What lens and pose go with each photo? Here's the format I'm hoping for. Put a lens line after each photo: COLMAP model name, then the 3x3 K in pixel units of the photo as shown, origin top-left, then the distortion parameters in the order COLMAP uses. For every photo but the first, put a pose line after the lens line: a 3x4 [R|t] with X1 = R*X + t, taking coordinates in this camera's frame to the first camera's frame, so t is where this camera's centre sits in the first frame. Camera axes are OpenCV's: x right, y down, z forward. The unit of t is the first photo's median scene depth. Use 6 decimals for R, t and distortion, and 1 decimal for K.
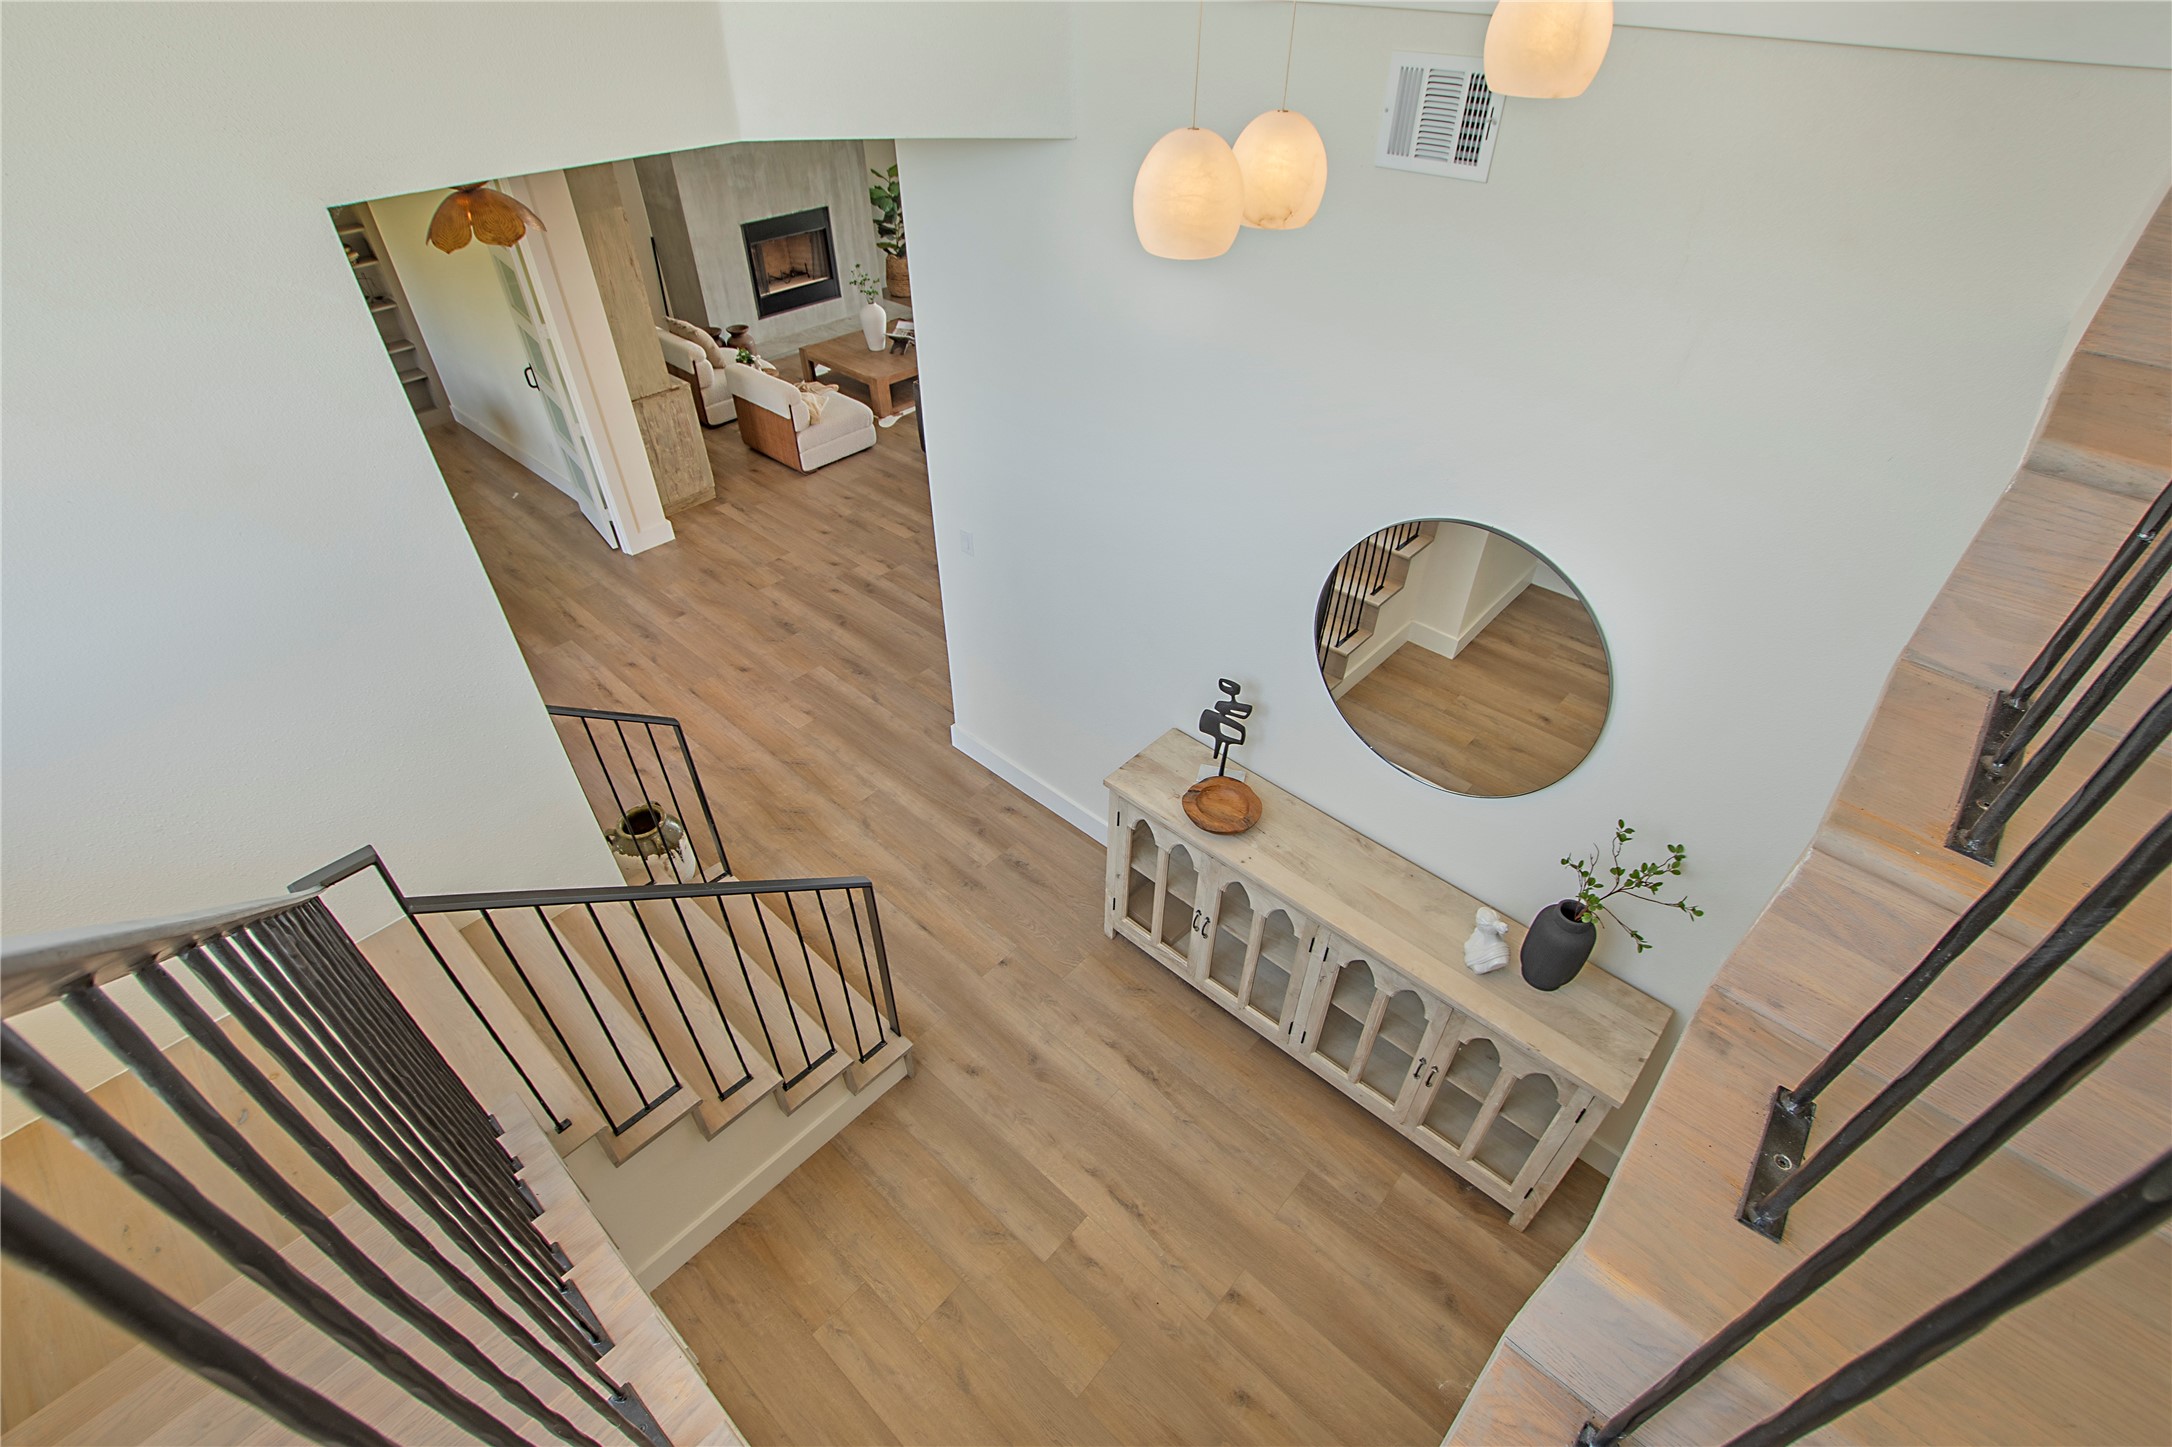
lens RADIAL K [[965.3, 0, 1097.5], [0, 965.3, 758.8], [0, 0, 1]] dist [-0.037029, 0.007455]
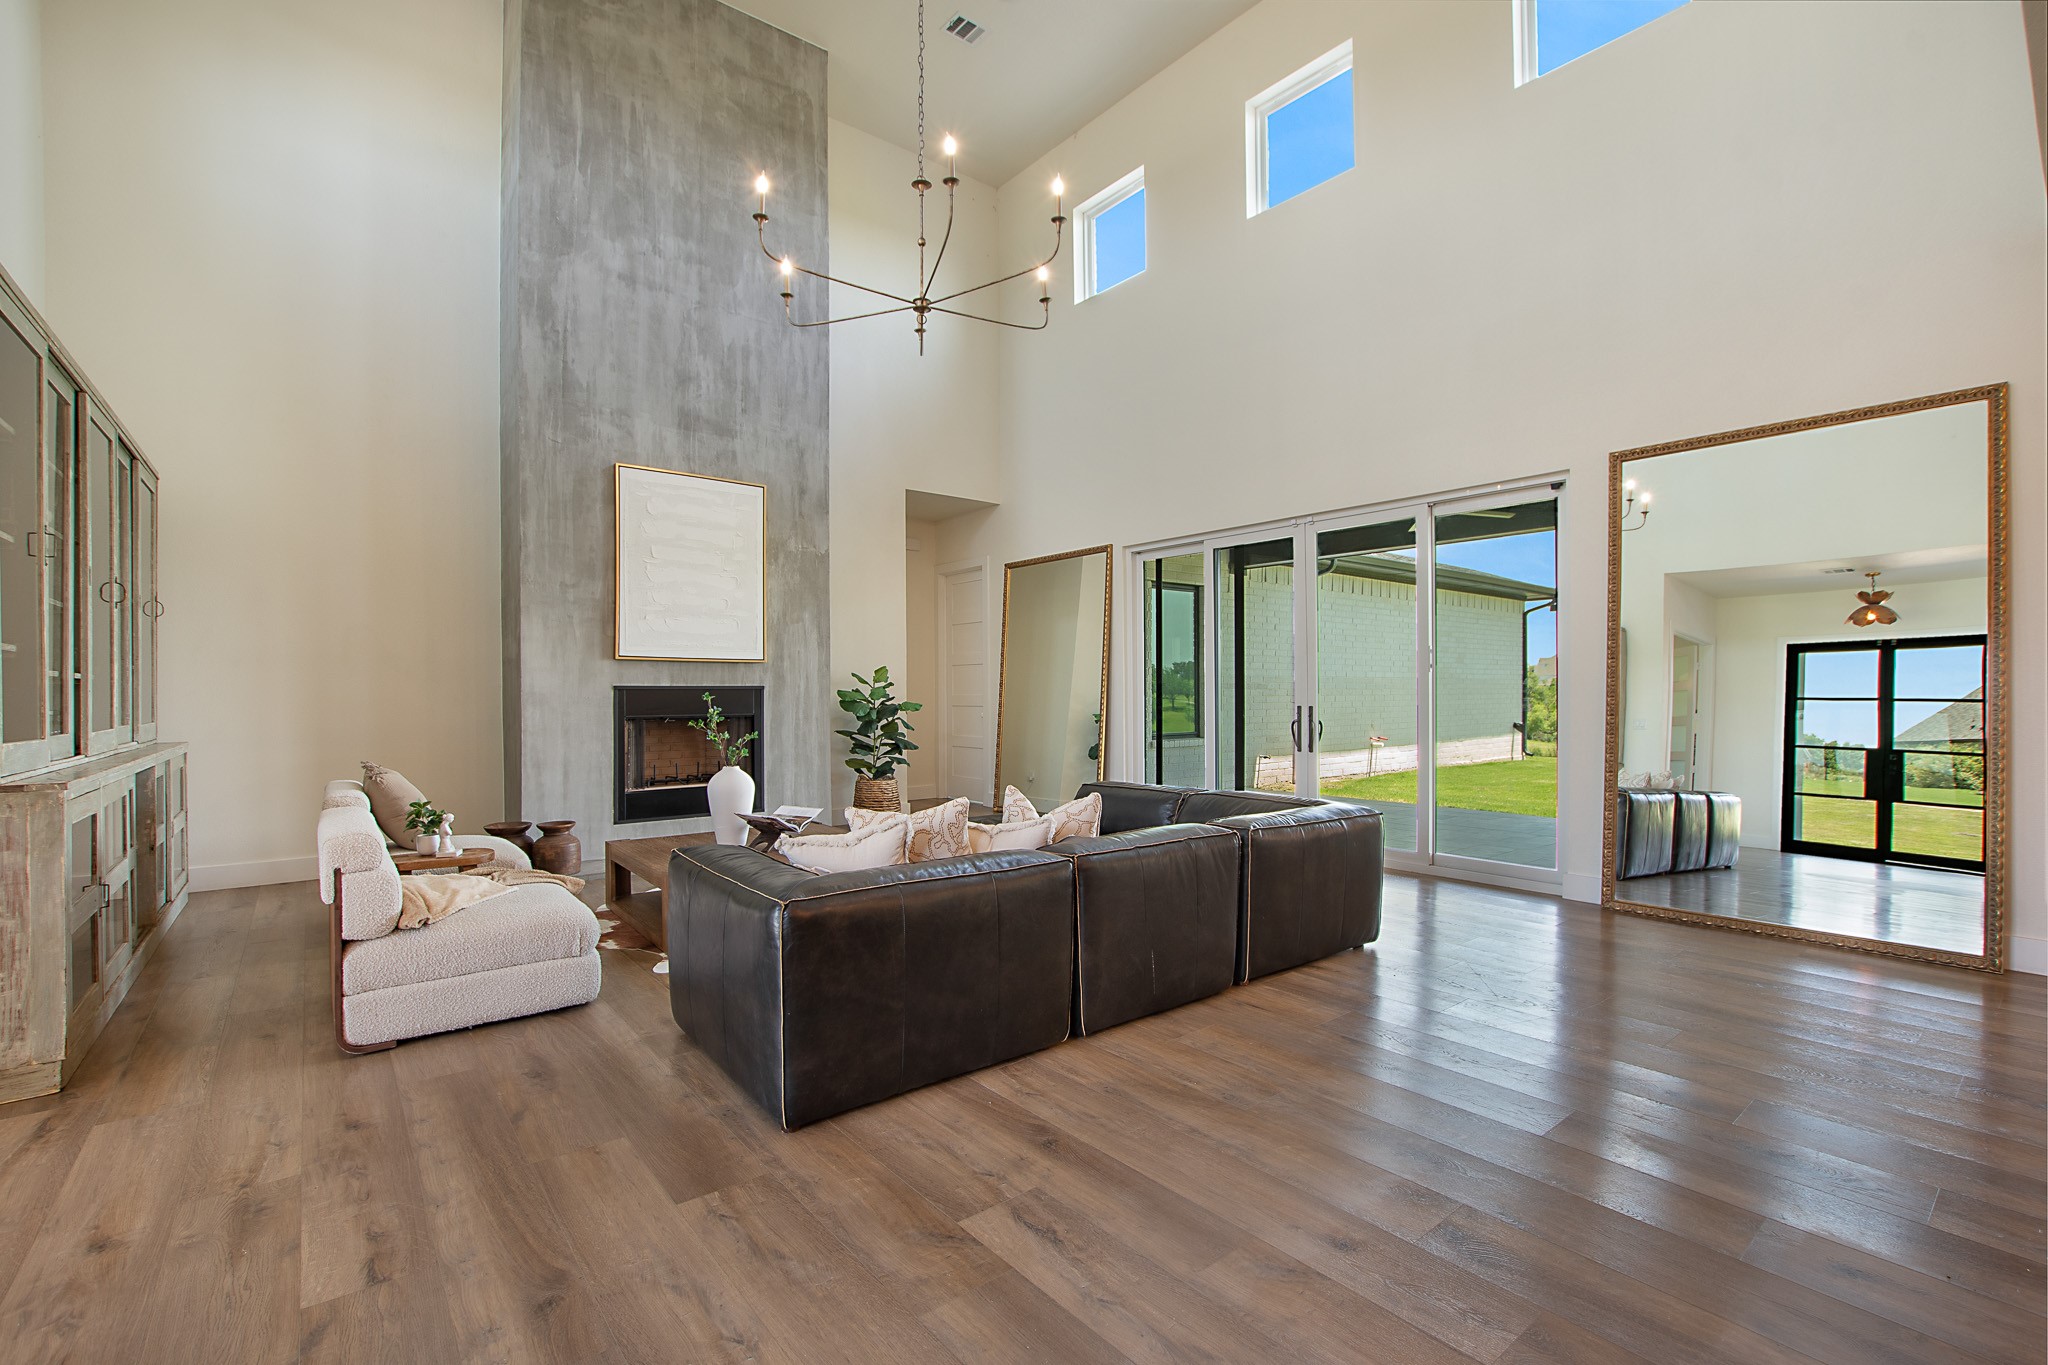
lens RADIAL K [[910.2, 0, 1028.0], [0, 910.2, 698.6], [0, 0, 1]] dist [-0.037029, 0.007455]
pose [[0.987016, -0.008265, -0.160408, 0.034991], [-0.099690, 0.751521, -0.652133, -0.299564], [0.125940, 0.659657, 0.740940, 1.022690]]
